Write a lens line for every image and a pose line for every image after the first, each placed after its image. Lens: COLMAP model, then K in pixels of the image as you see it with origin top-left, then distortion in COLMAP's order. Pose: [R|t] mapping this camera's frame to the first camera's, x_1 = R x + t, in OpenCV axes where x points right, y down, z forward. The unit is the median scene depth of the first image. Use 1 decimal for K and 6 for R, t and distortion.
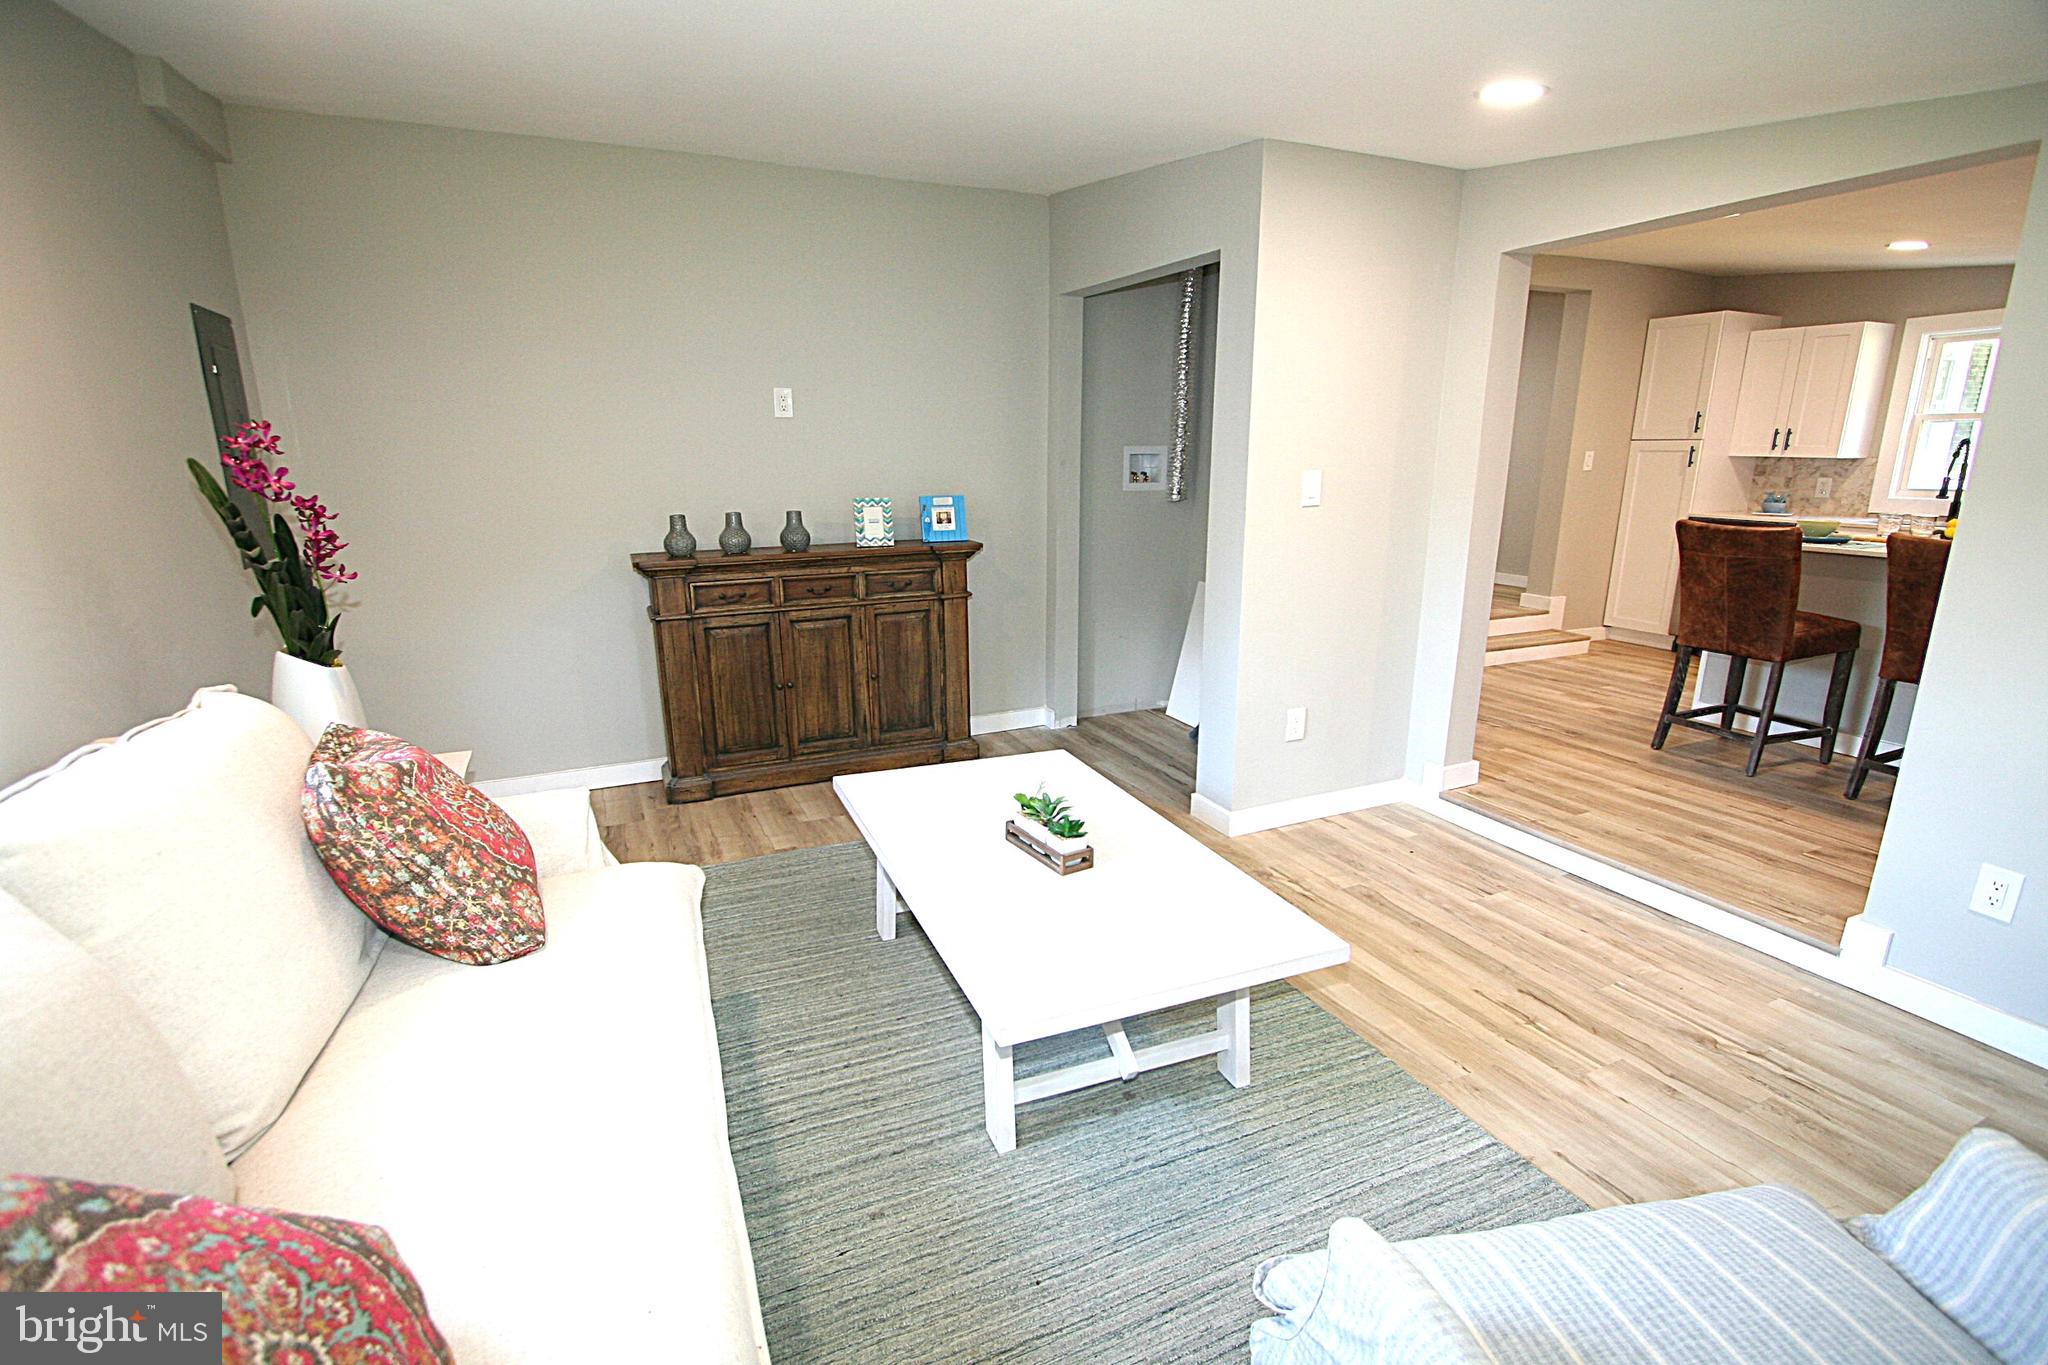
lens RADIAL K [[950.7, 0, 1010.9], [0, 950.7, 695.1], [0, 0, 1]] dist [-0.016290, 0.001002]
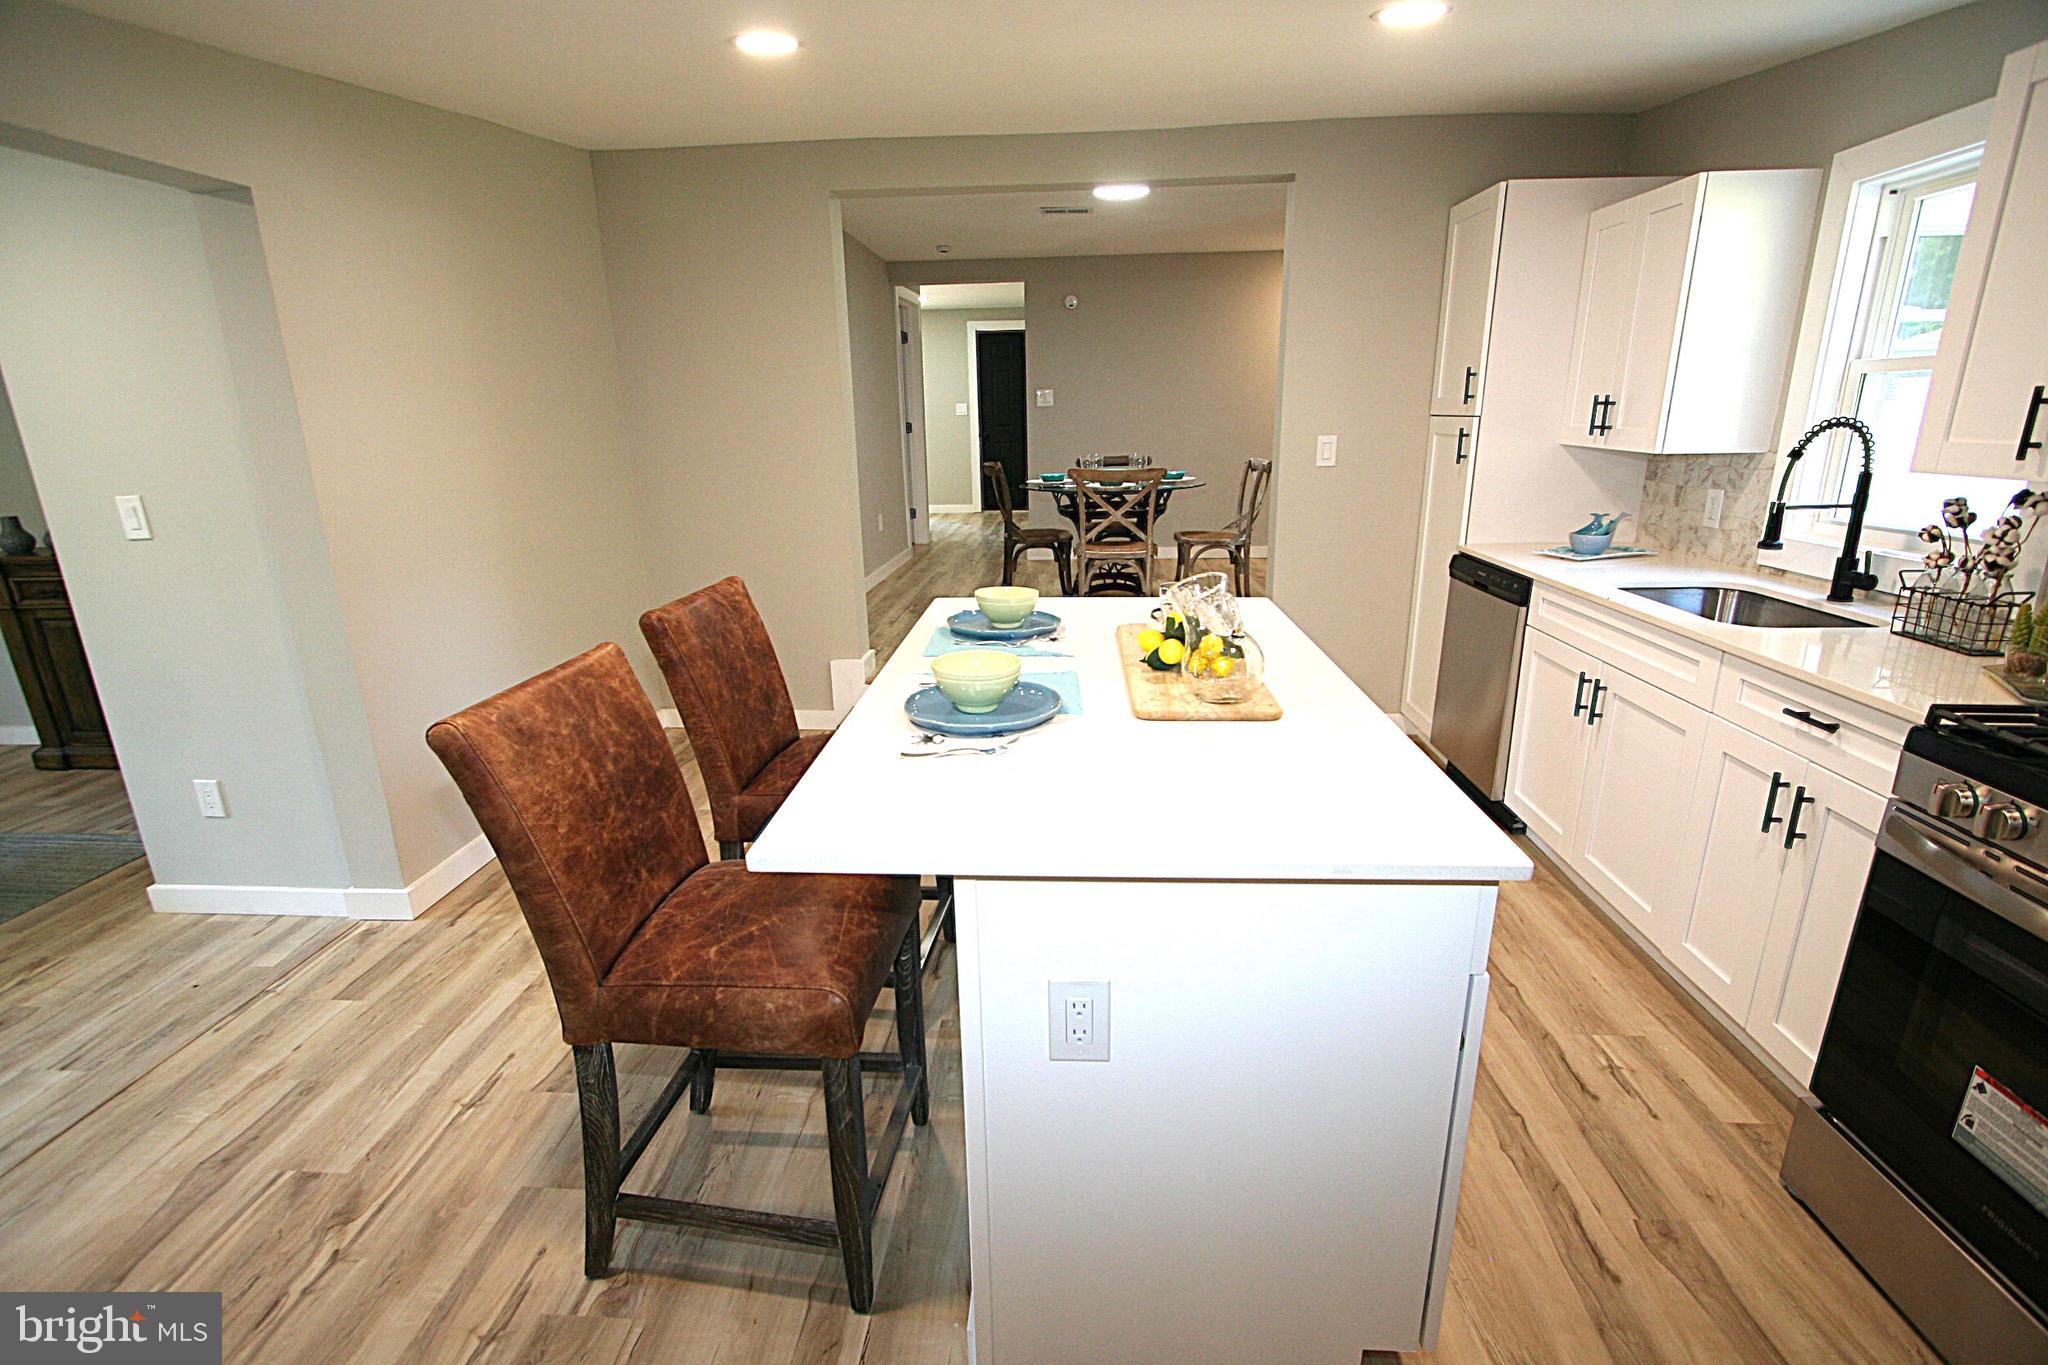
lens RADIAL K [[950.7, 0, 1018.4], [0, 950.7, 694.3], [0, 0, 1]] dist [-0.016290, 0.001002]
pose [[0.878700, 0.124688, -0.460804, 0.875102], [-0.104826, 0.992124, 0.068565, -0.129446], [0.465724, -0.011944, 0.884850, 0.408916]]
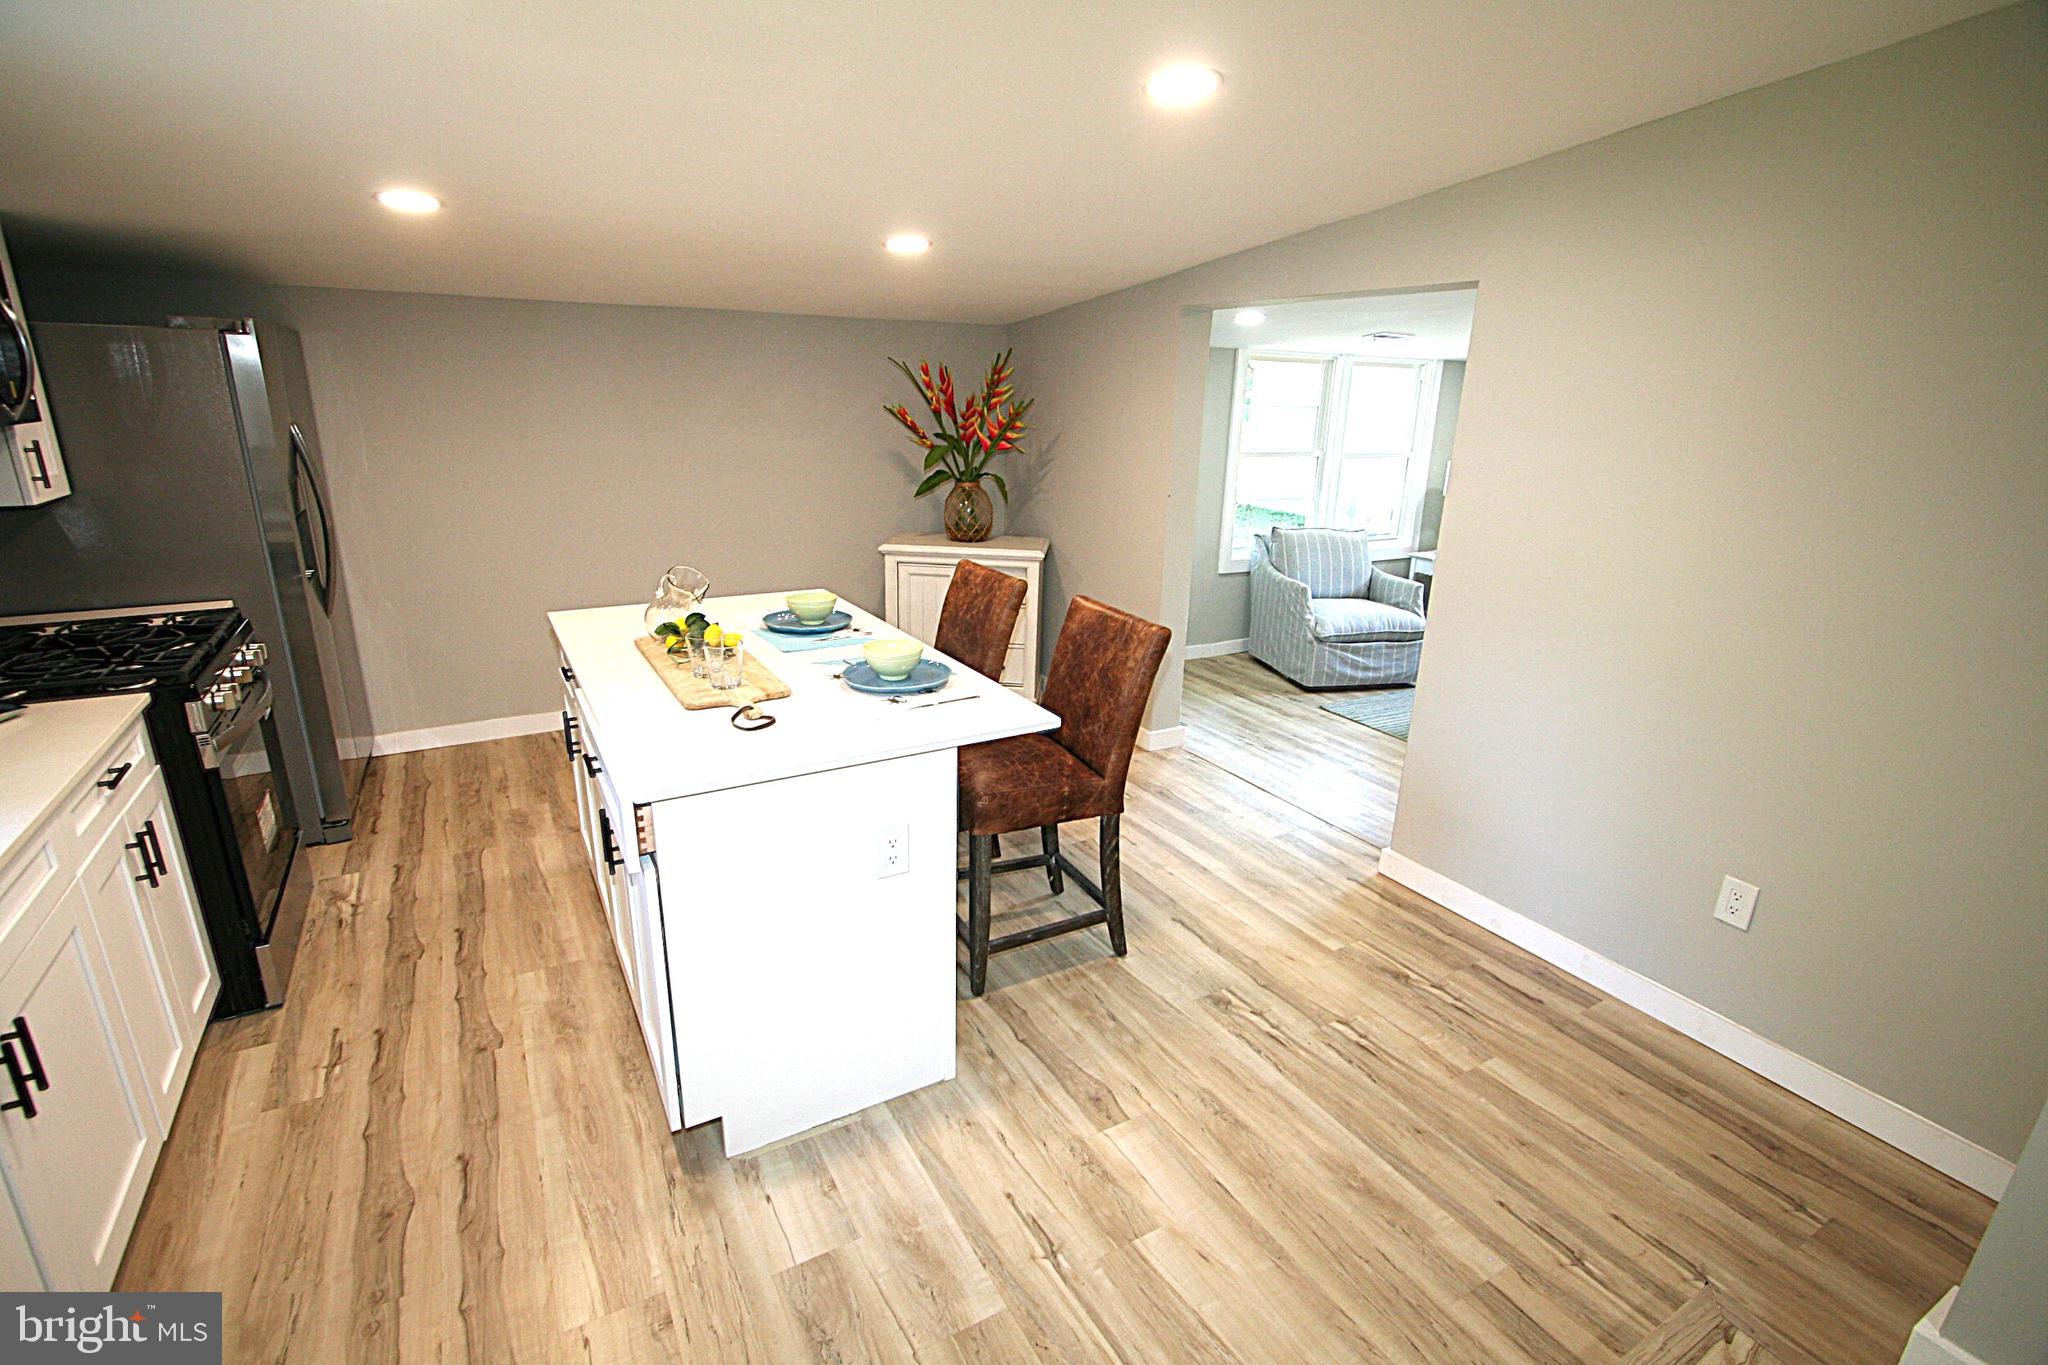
lens RADIAL K [[950.7, 0, 1017.4], [0, 950.7, 691.7], [0, 0, 1]] dist [-0.016290, 0.001002]
pose [[-0.995680, 0.006695, -0.092606, 0.654289], [-0.043710, 0.846157, 0.531139, -0.366811], [0.081915, 0.532892, -0.842209, 1.171576]]
